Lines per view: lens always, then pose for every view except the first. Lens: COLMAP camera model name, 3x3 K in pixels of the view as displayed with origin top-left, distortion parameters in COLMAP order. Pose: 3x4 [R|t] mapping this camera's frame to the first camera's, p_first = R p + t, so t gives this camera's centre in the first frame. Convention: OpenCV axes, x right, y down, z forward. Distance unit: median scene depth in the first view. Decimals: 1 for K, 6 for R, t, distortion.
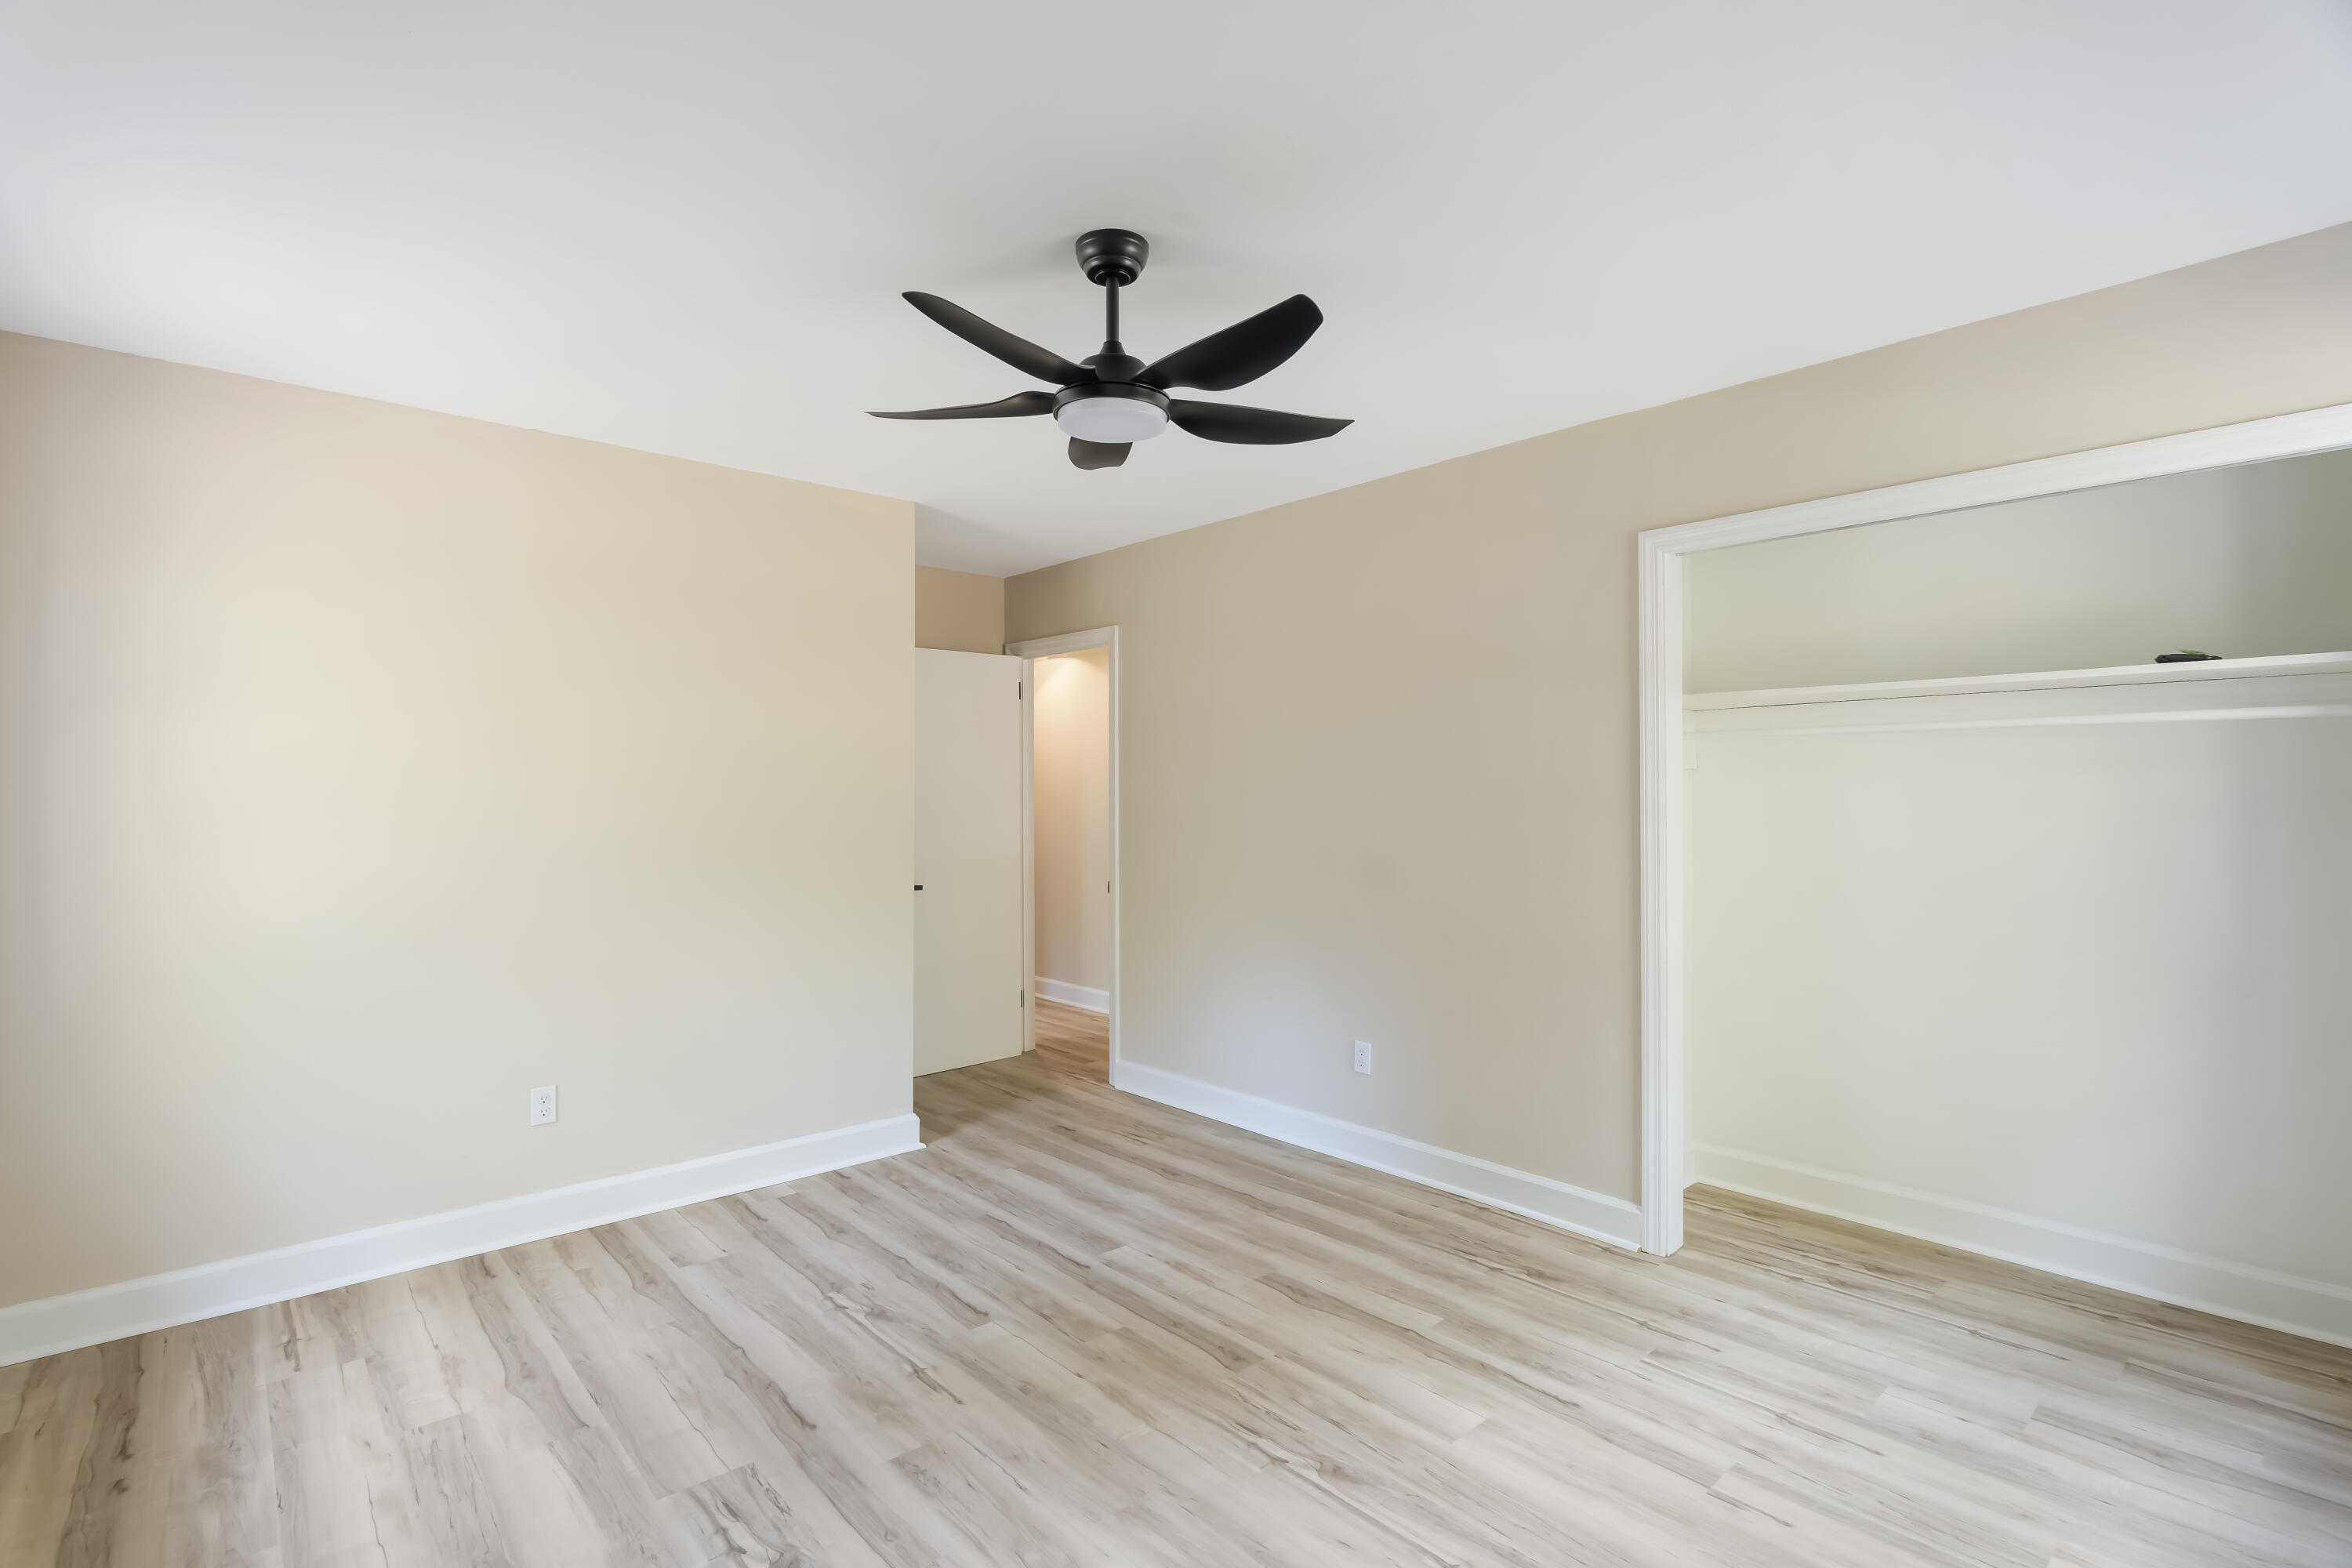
lens RADIAL K [[1106.6, 0, 1176.0], [0, 1106.6, 784.0], [0, 0, 1]] dist [-0.067966, 0.000328]
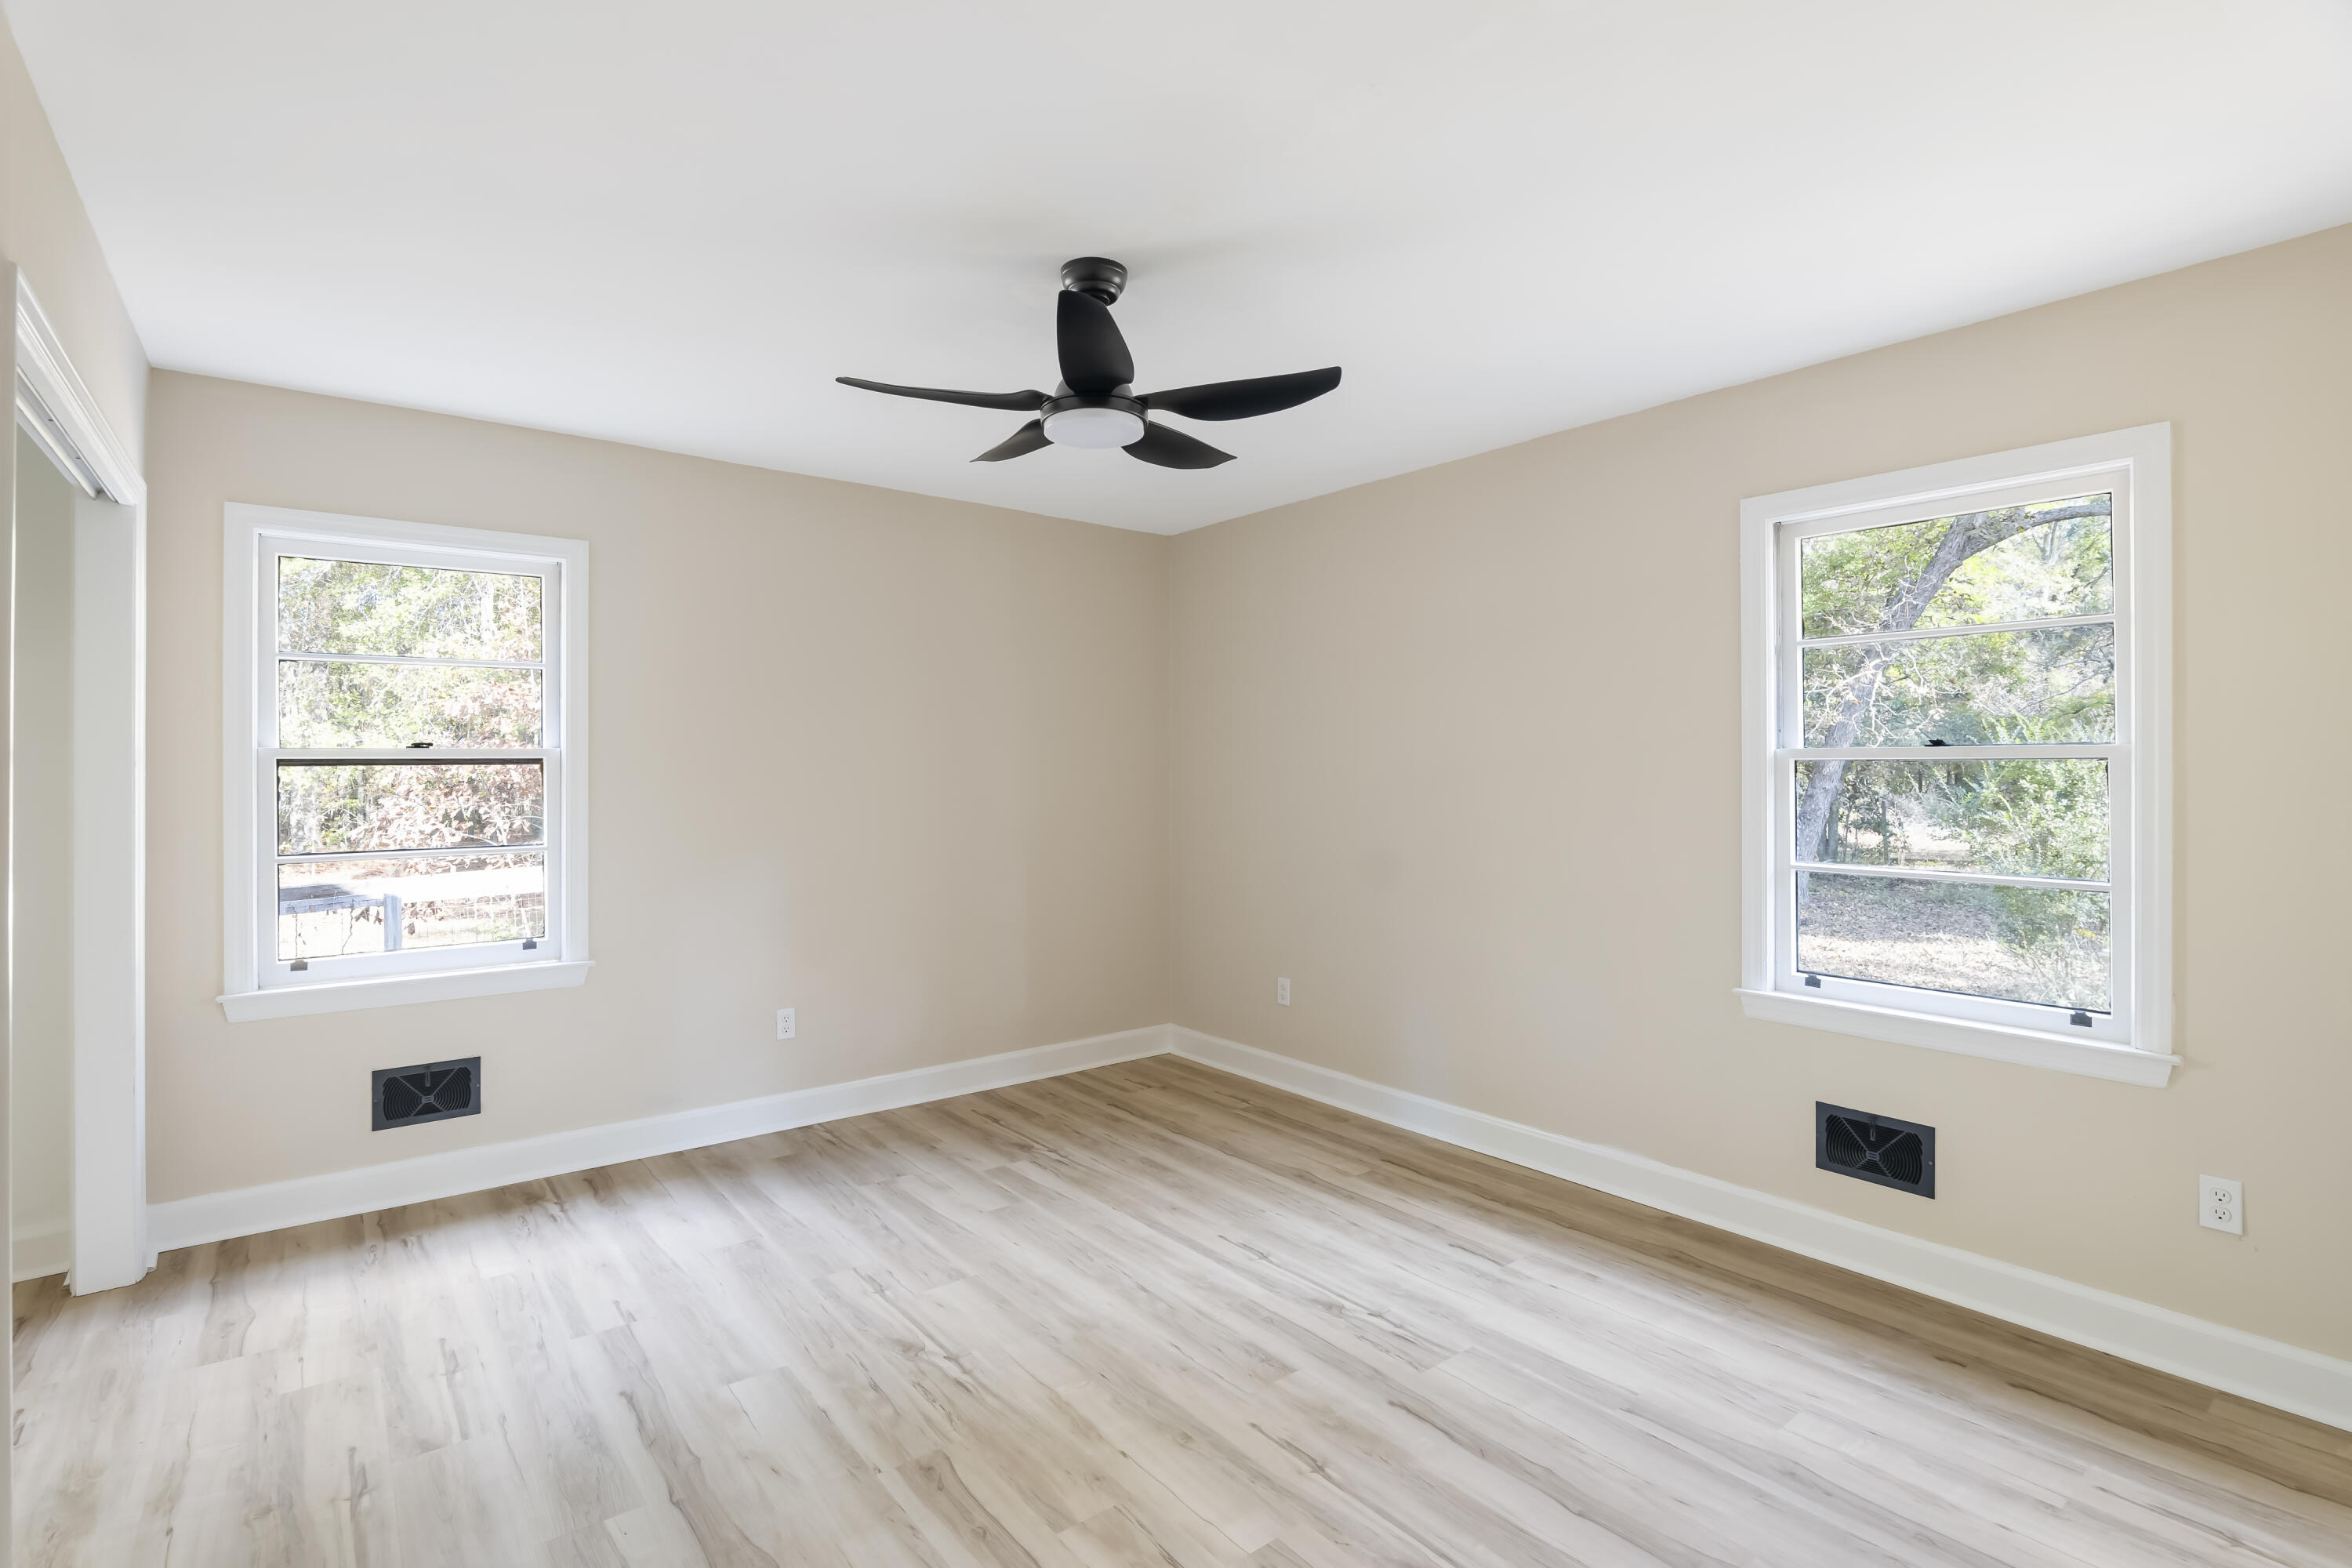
lens RADIAL K [[1106.6, 0, 1176.0], [0, 1106.6, 784.0], [0, 0, 1]] dist [-0.067966, 0.000328]
pose [[-0.998360, -0.001553, 0.057224, -0.187112], [-0.001139, 0.999973, 0.007260, 0.014972], [-0.057233, 0.007183, -0.998335, 1.936750]]
